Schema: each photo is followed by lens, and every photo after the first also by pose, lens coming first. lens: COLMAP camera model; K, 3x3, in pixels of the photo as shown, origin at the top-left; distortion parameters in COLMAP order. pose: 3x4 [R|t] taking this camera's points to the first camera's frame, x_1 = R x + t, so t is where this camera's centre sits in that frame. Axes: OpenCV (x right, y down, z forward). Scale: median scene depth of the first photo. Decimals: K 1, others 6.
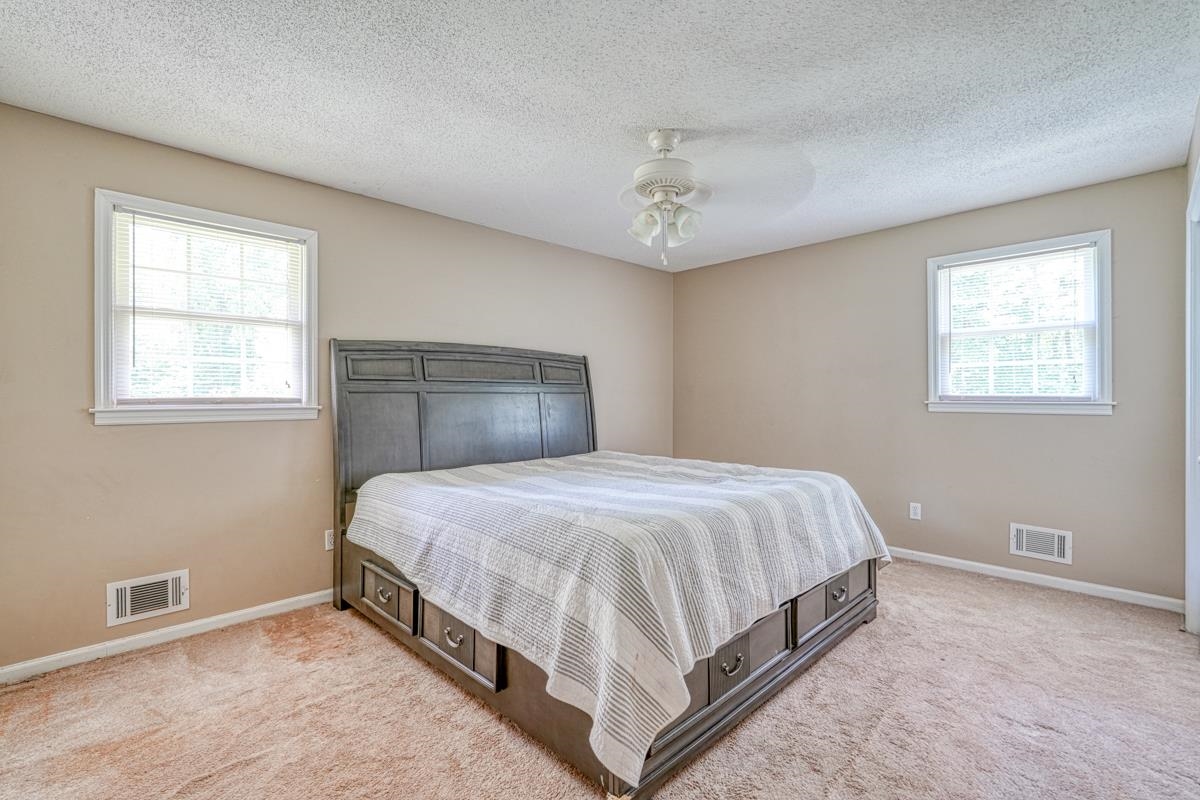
lens RADIAL K [[526.9, 0, 597.2], [0, 526.9, 398.7], [0, 0, 1]] dist [-0.008202, 0.000865]
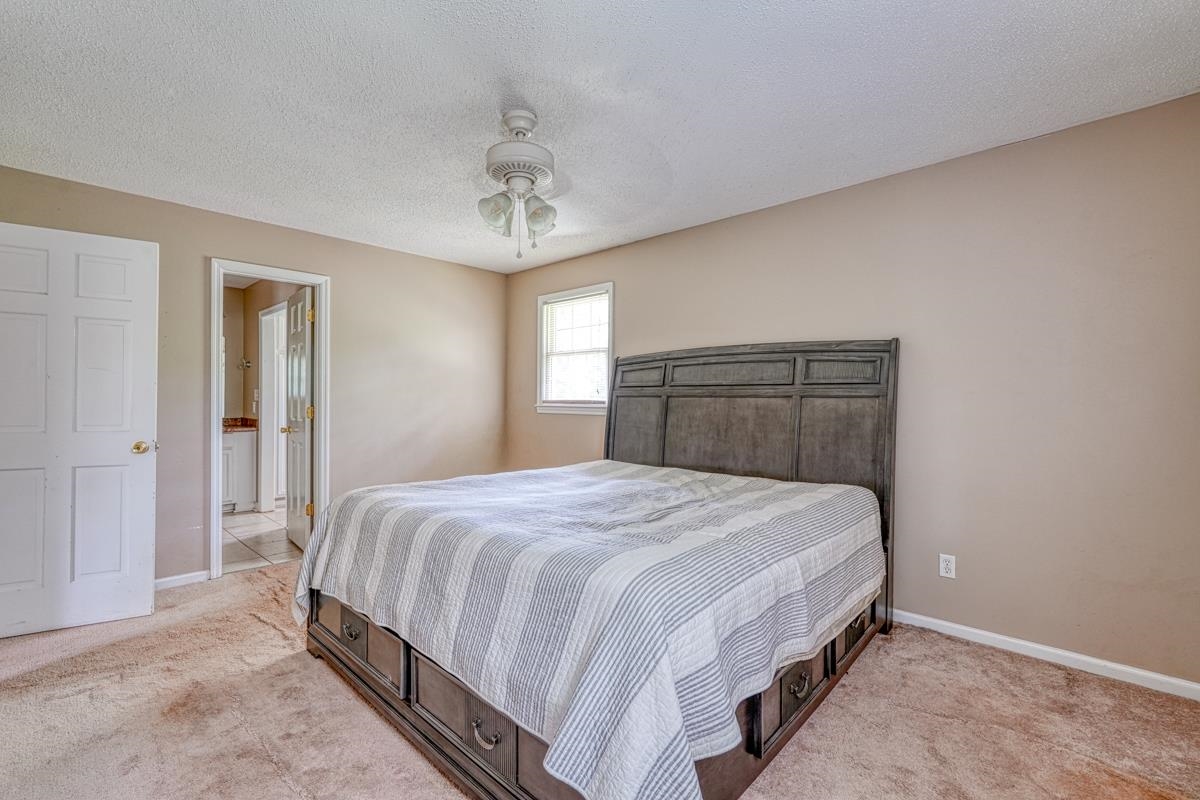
lens RADIAL K [[526.9, 0, 592.3], [0, 526.9, 399.3], [0, 0, 1]] dist [-0.008202, 0.000865]
pose [[0.049252, 0.011056, -0.998725, 0.869921], [-0.000969, 0.999939, 0.011021, -0.020125], [0.998786, 0.000425, 0.049260, 0.879467]]
